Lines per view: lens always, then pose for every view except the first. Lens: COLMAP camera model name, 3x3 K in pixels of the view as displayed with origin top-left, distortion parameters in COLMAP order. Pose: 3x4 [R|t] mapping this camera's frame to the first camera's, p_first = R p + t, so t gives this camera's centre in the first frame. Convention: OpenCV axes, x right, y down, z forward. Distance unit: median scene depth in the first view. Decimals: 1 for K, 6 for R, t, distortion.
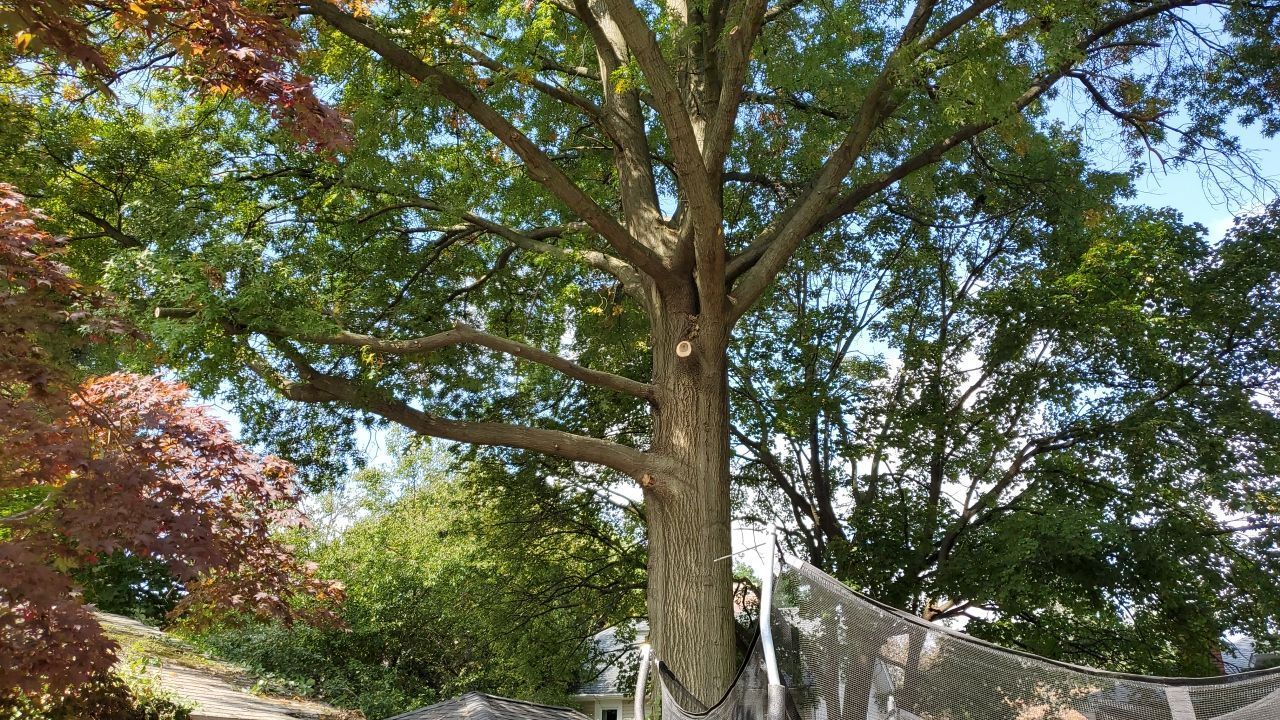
lens RADIAL K [[1000.4, 0, 643.9], [0, 1000.4, 368.0], [0, 0, 1]] dist [0.022021, -0.003002]
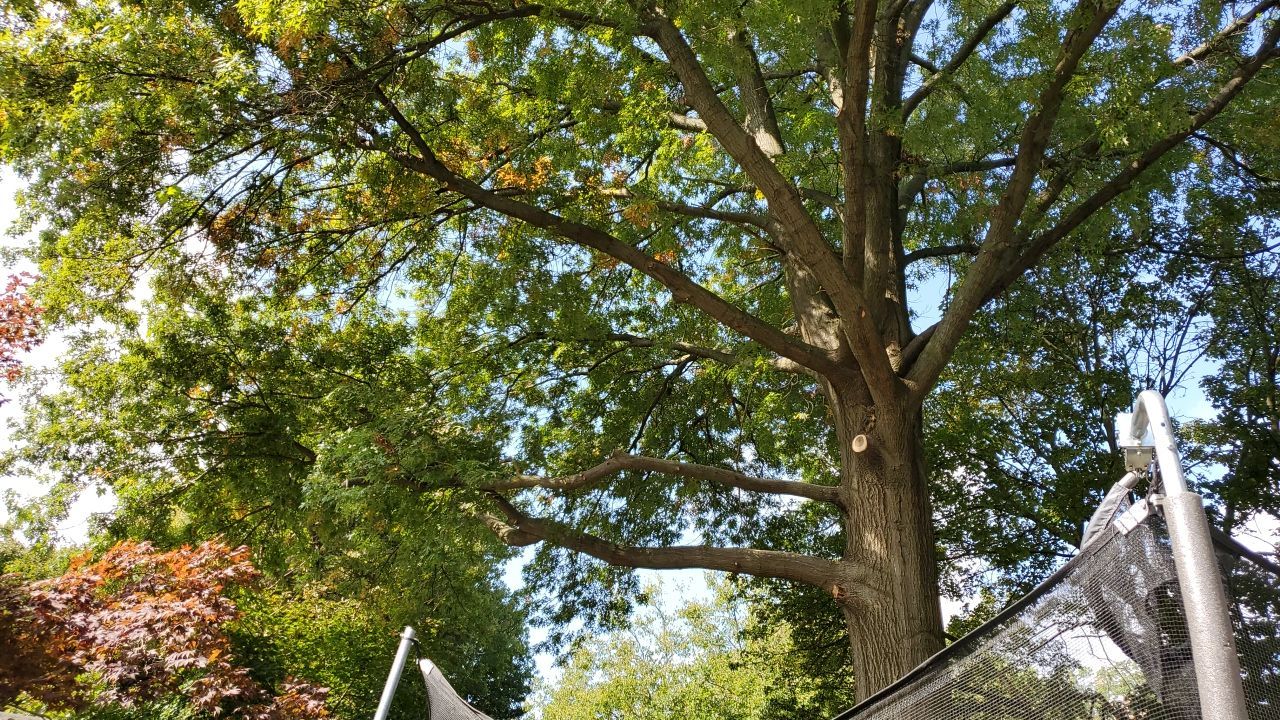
lens RADIAL K [[1000.4, 0, 647.2], [0, 1000.4, 351.6], [0, 0, 1]] dist [0.022021, -0.003002]
pose [[0.923208, -0.181174, -0.338914, 0.113902], [0.132003, 0.977740, -0.163095, 0.014323], [0.360918, 0.105833, 0.926573, 0.027996]]
